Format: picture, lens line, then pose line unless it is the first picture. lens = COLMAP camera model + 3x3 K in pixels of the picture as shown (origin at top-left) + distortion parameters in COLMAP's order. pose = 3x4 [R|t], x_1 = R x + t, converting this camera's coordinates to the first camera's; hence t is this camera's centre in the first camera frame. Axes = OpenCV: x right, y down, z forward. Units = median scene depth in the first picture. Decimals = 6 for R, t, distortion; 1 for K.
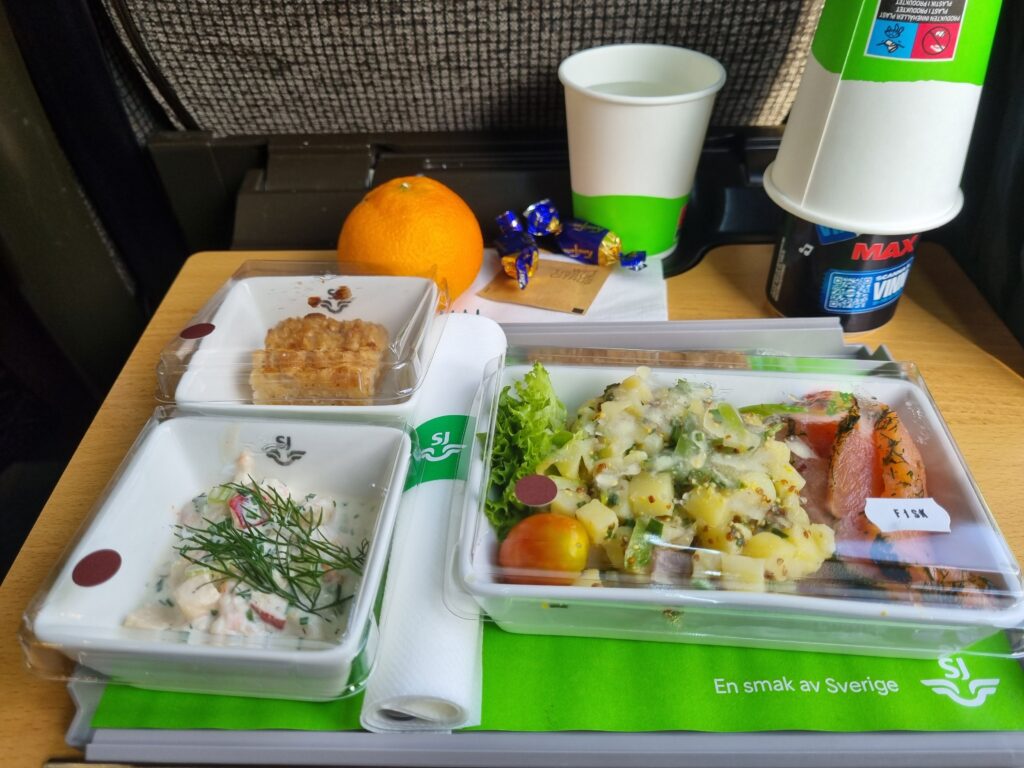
lens RADIAL K [[771.6, 0, 512.0], [0, 771.6, 384.0], [0, 0, 1]] dist [0.025928, -0.008132]
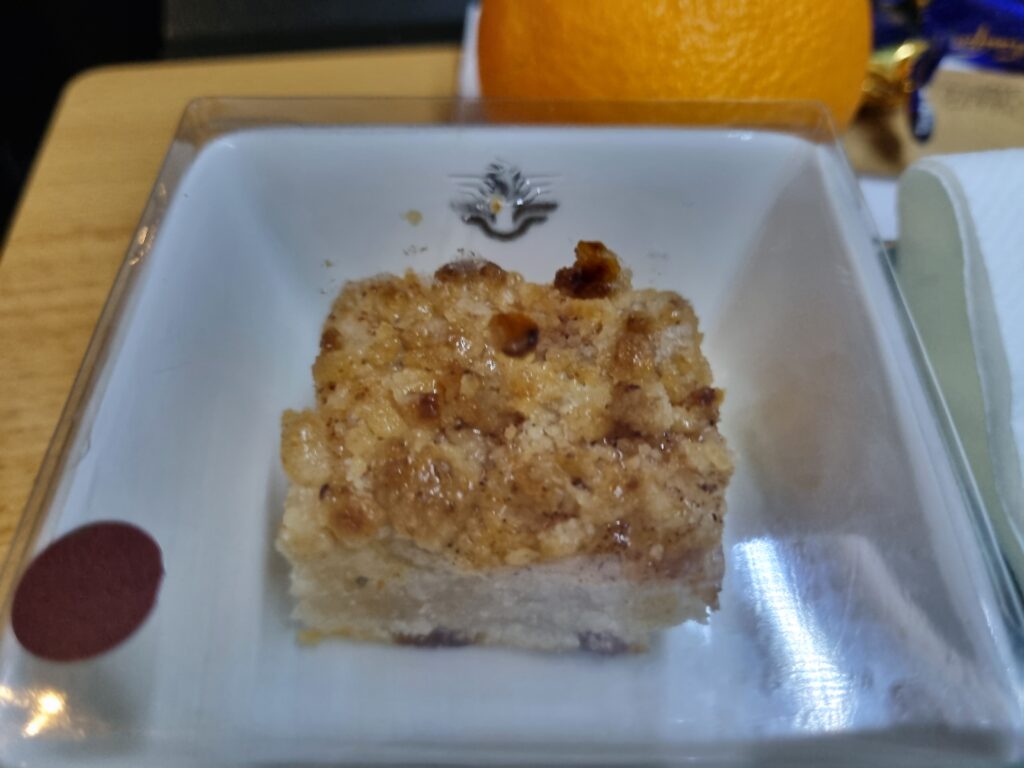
lens RADIAL K [[771.6, 0, 512.0], [0, 771.6, 384.0], [0, 0, 1]] dist [0.025928, -0.008132]
pose [[0.999993, -0.003755, -0.000519, -0.307132], [0.003775, 0.974162, 0.225819, -0.145101], [-0.000343, -0.225819, 0.974169, 0.897577]]
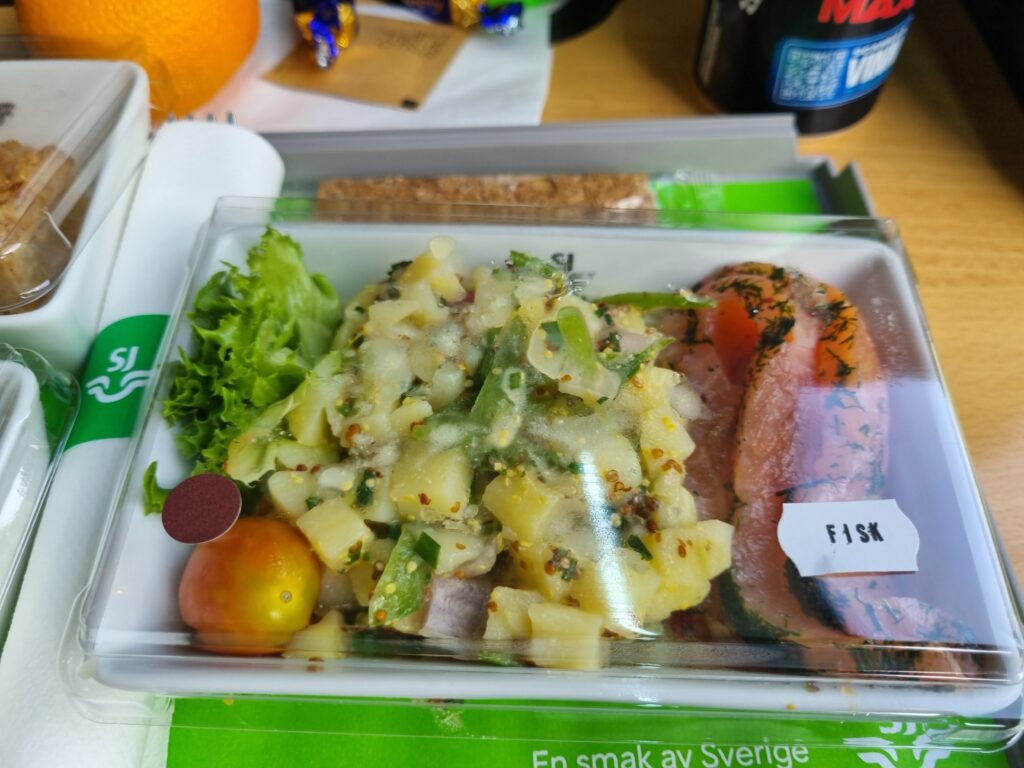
lens RADIAL K [[811.6, 0, 512.0], [0, 811.6, 384.0], [0, 0, 1]] dist [-0.012223, -0.000640]
pose [[0.998467, -0.032424, 0.044849, 0.205962], [0.018082, 0.957052, 0.289353, -0.099697], [-0.052305, -0.288099, 0.956171, 0.411370]]
